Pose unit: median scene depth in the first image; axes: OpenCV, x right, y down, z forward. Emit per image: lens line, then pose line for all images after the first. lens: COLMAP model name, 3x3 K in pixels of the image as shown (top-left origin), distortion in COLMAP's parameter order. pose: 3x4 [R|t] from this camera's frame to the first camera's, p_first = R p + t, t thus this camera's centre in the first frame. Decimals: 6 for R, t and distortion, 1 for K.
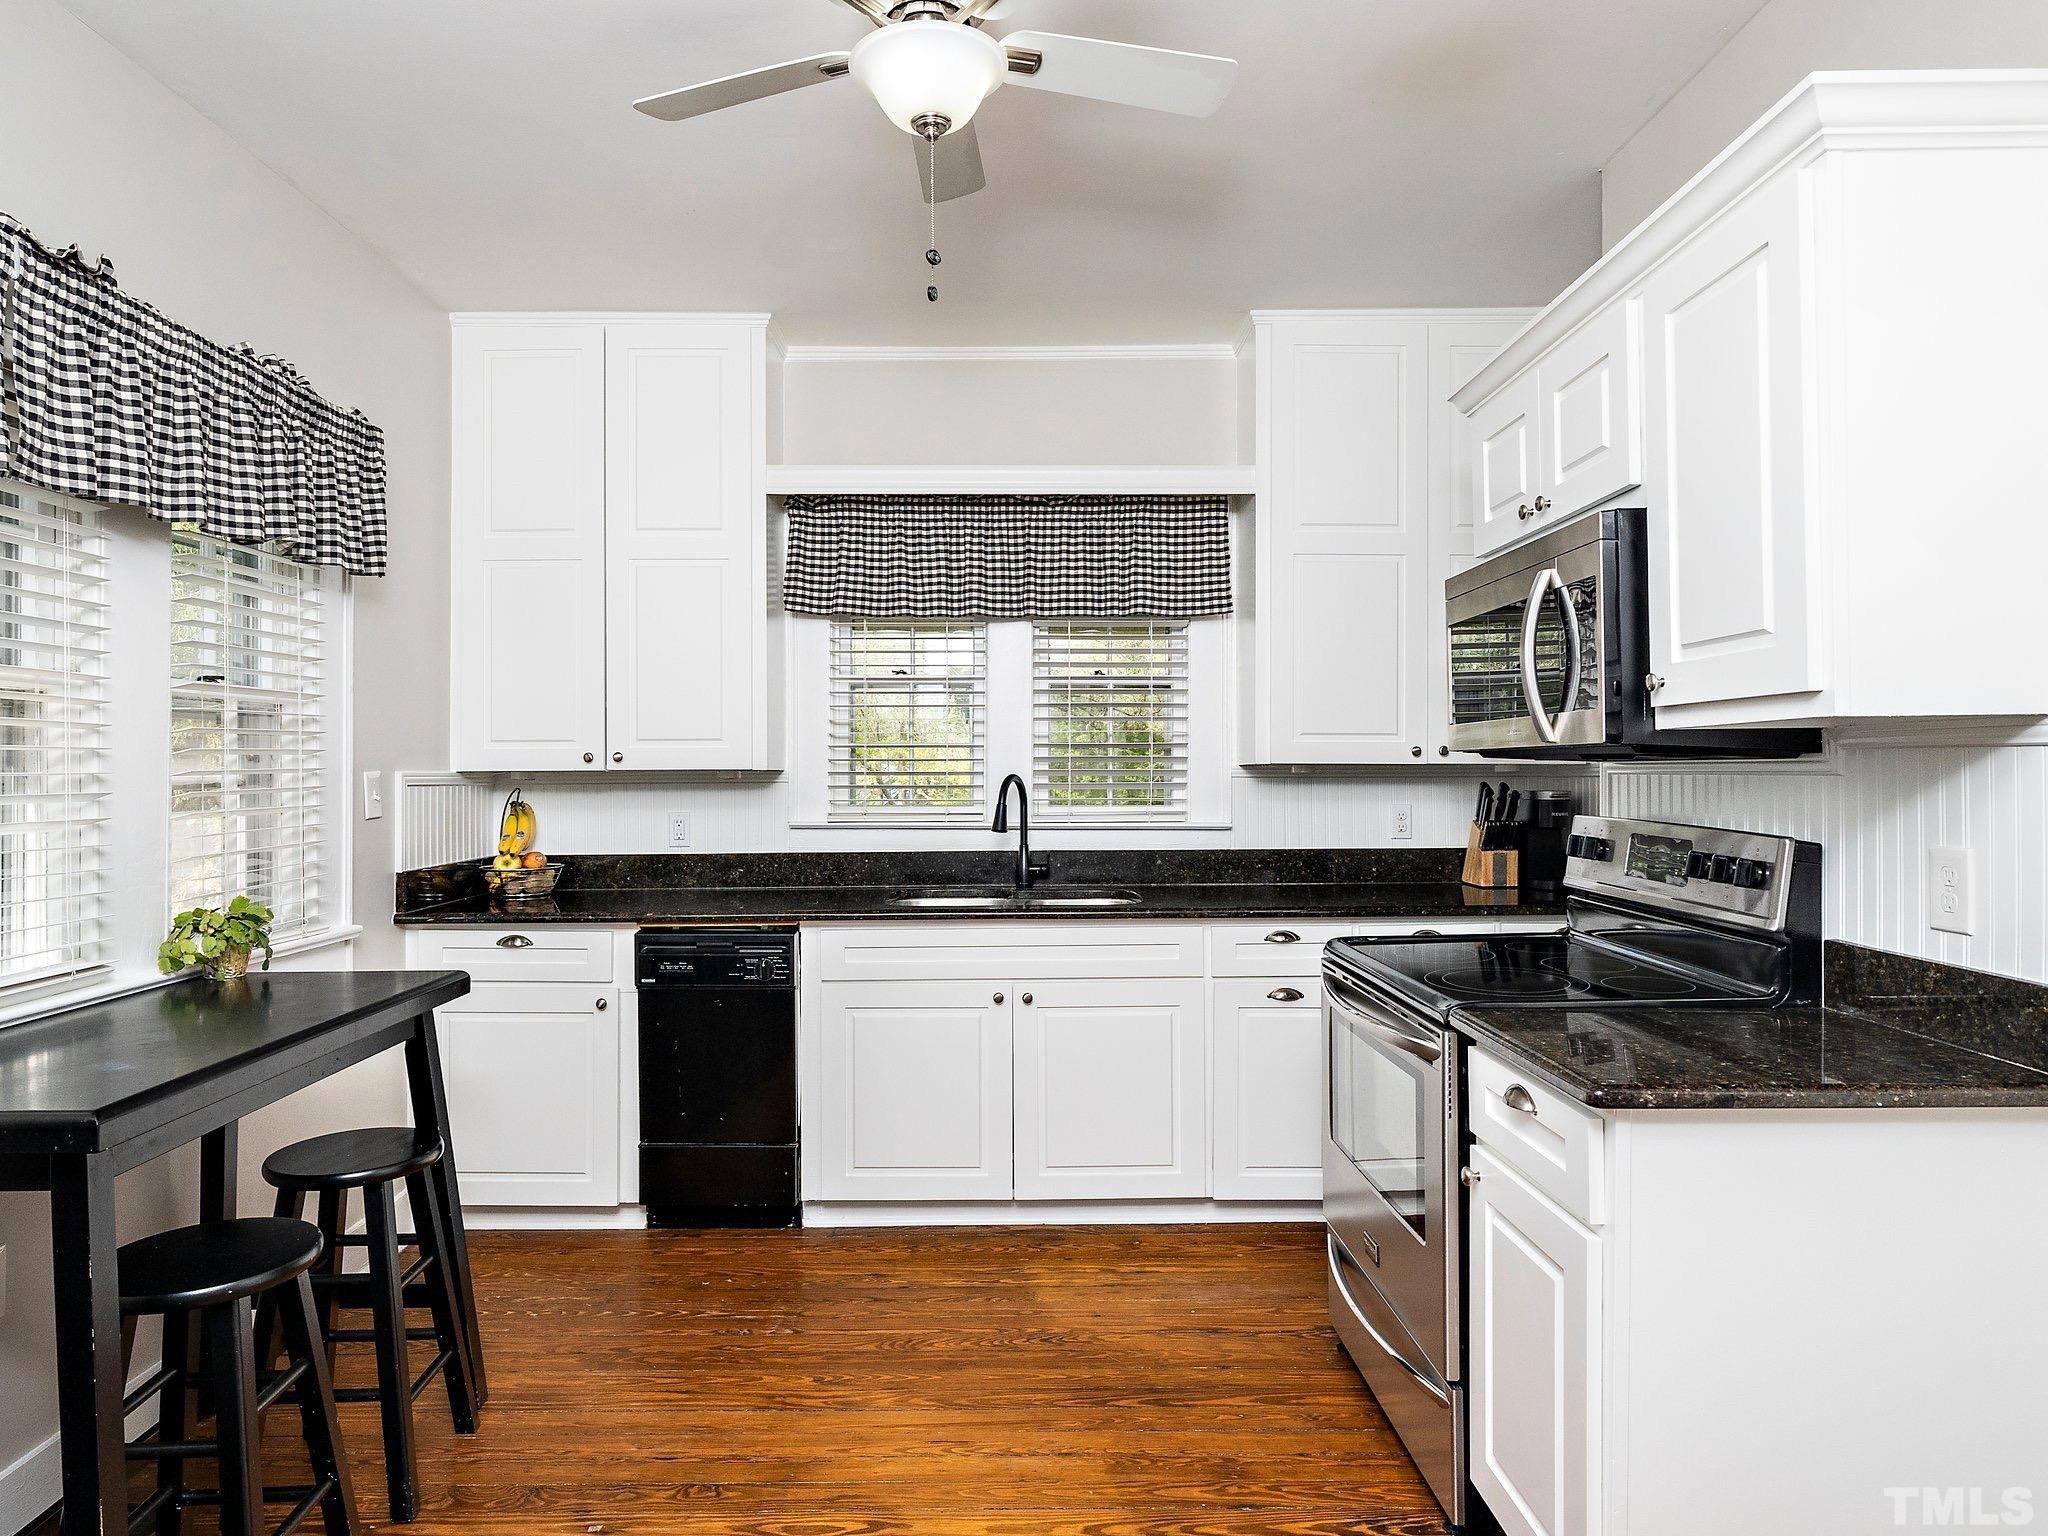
lens RADIAL K [[1215.6, 0, 1024.0], [0, 1215.6, 768.0], [0, 0, 1]] dist [0.000119, -0.003456]
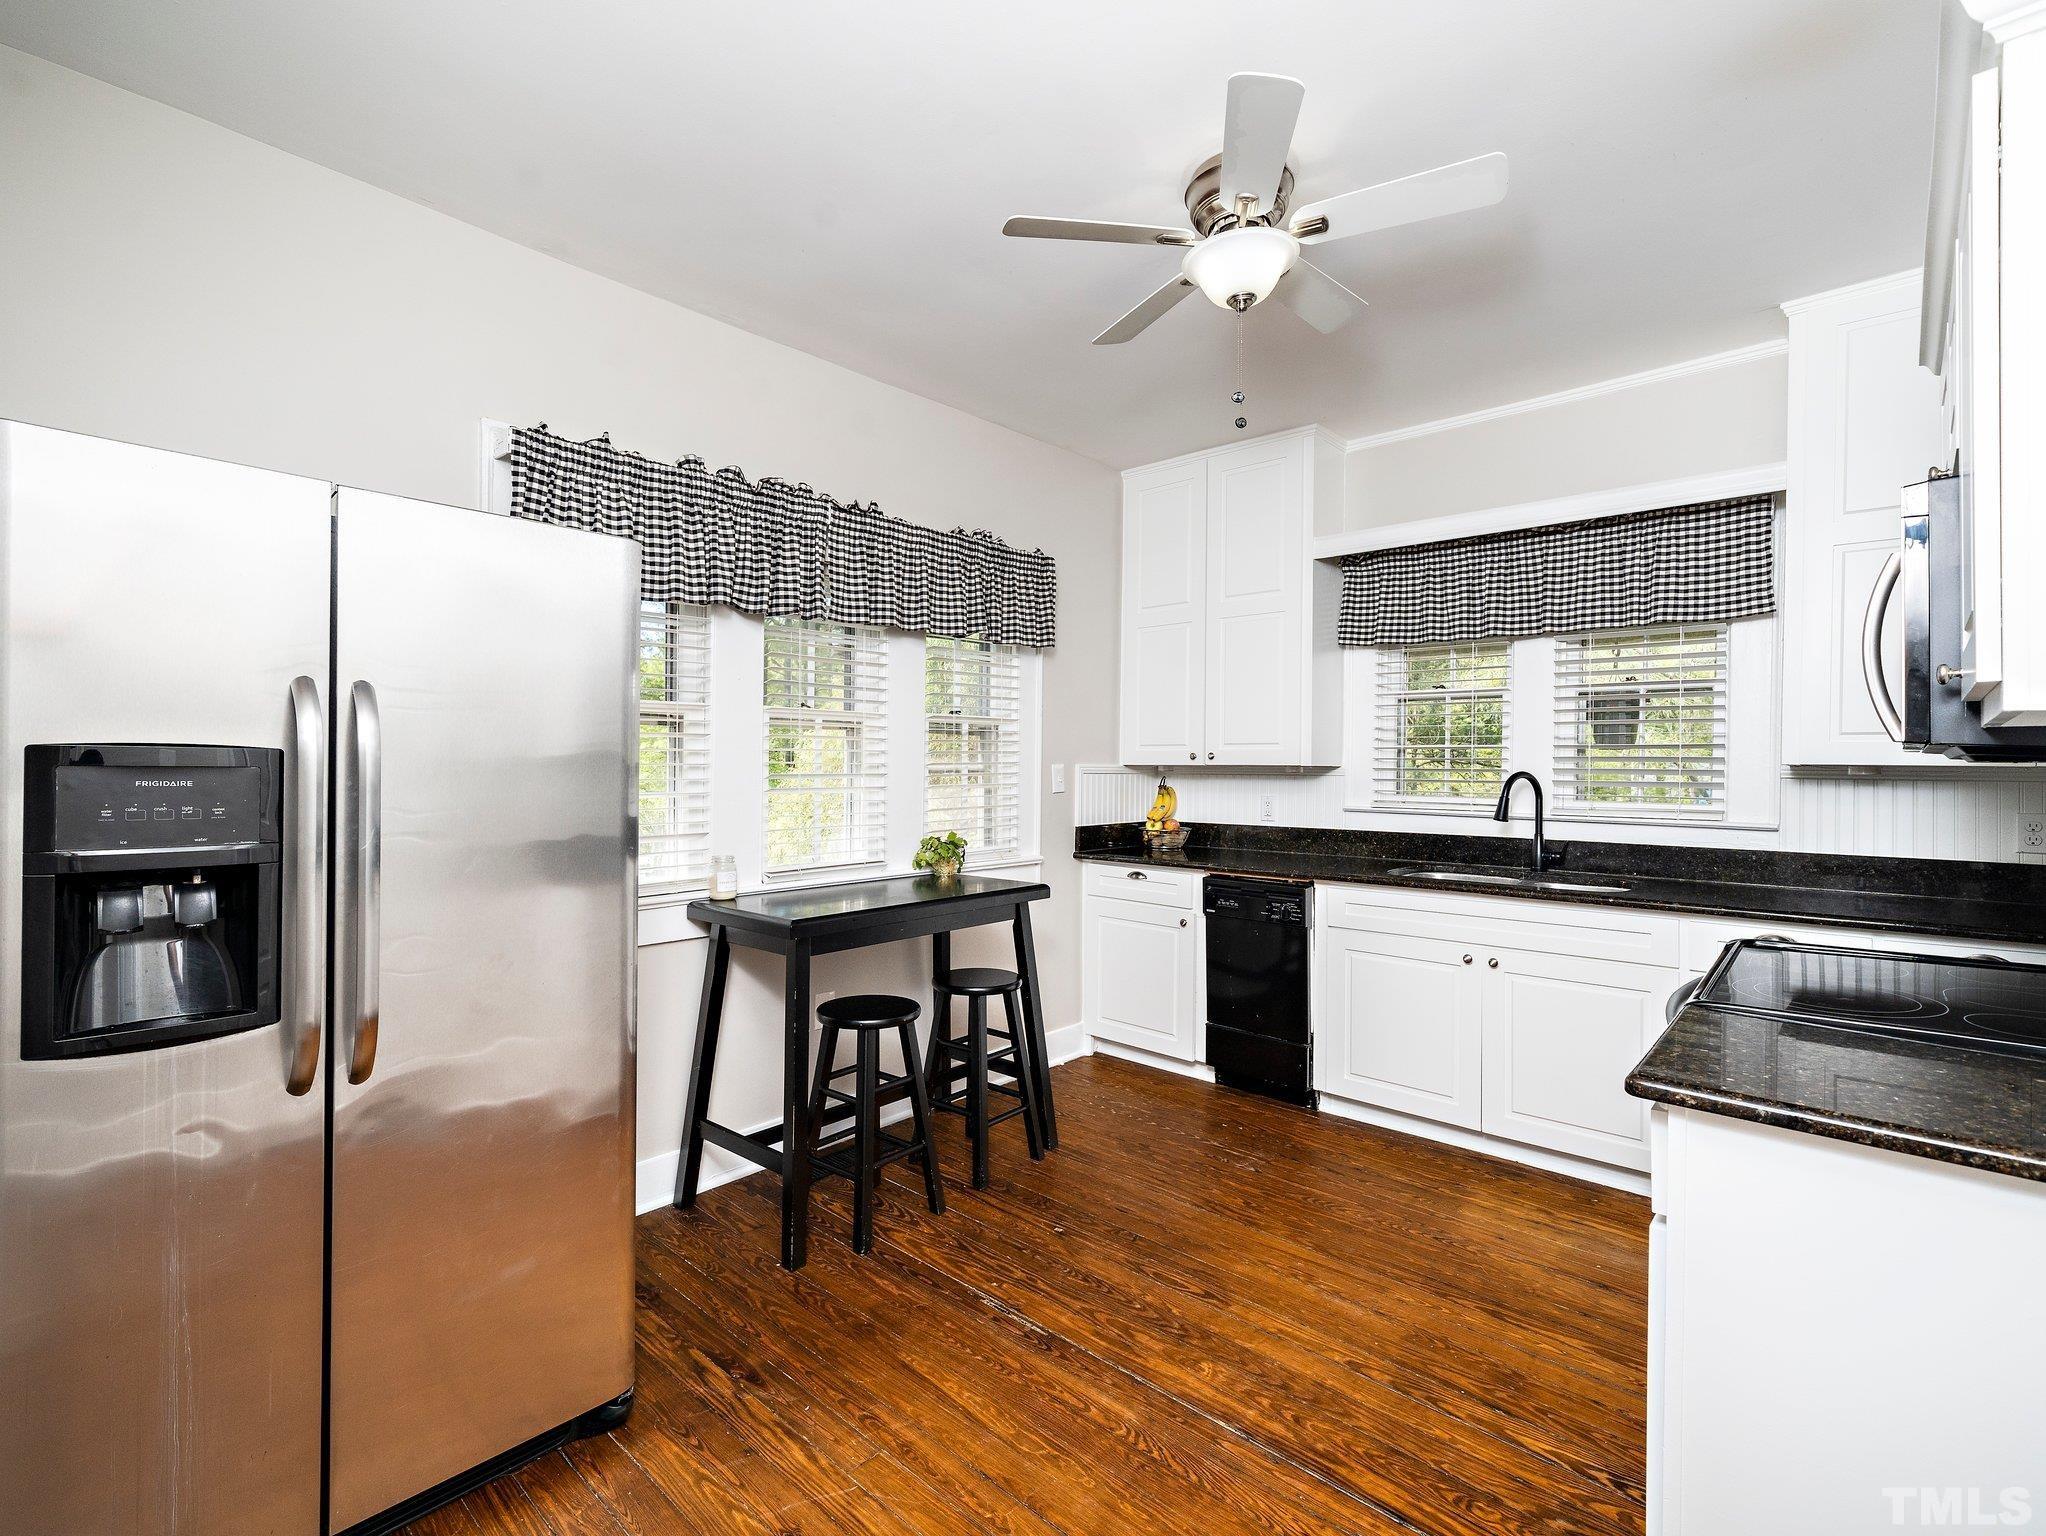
lens RADIAL K [[947.5, 0, 1023.0], [0, 947.5, 768.0], [0, 0, 1]] dist [0.000000, -0.000258]
pose [[0.731289, 0.012027, -0.681962, 0.287139], [-0.009278, 0.999927, 0.007685, -0.001132], [0.682005, 0.000708, 0.731347, 0.022868]]
